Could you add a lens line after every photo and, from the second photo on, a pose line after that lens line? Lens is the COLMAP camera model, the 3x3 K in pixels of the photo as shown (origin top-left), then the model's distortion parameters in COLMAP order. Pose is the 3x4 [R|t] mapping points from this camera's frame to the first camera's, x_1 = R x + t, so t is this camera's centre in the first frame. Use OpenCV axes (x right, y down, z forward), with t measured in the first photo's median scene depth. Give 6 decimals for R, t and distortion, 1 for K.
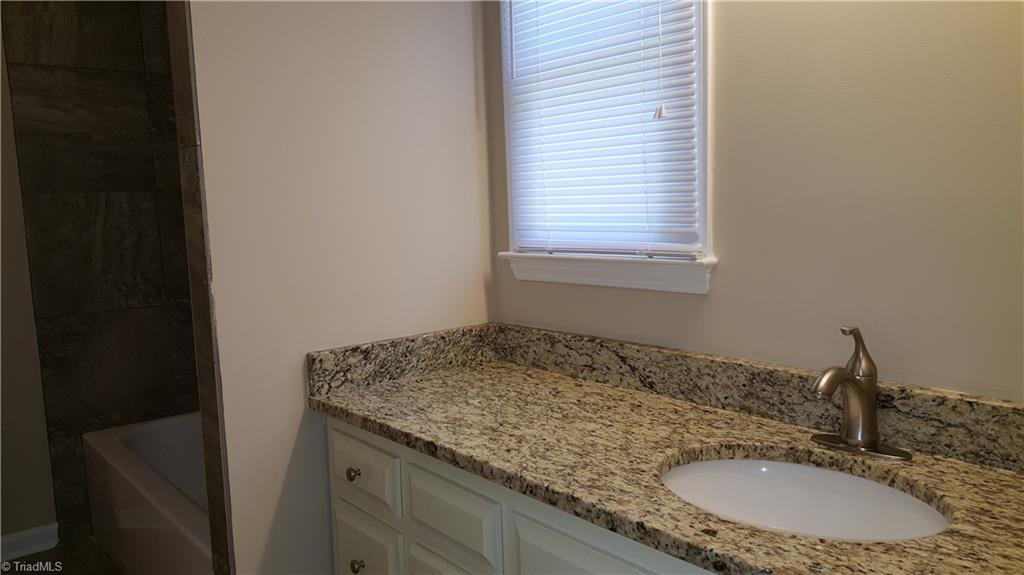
lens RADIAL K [[760.8, 0, 512.0], [0, 760.8, 287.5], [0, 0, 1]] dist [0.001265, -0.000474]
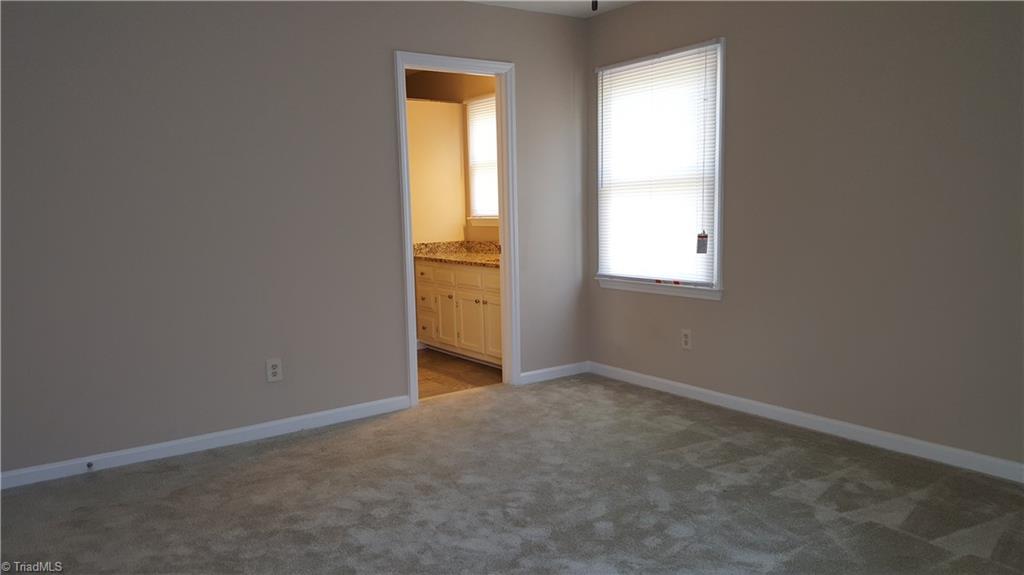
lens RADIAL K [[760.8, 0, 512.0], [0, 760.8, 287.5], [0, 0, 1]] dist [0.001265, -0.000474]
pose [[0.996804, 0.017295, -0.077989, 0.455219], [-0.016558, 0.999812, 0.010081, 0.226553], [0.078149, -0.008757, 0.996903, -2.342466]]
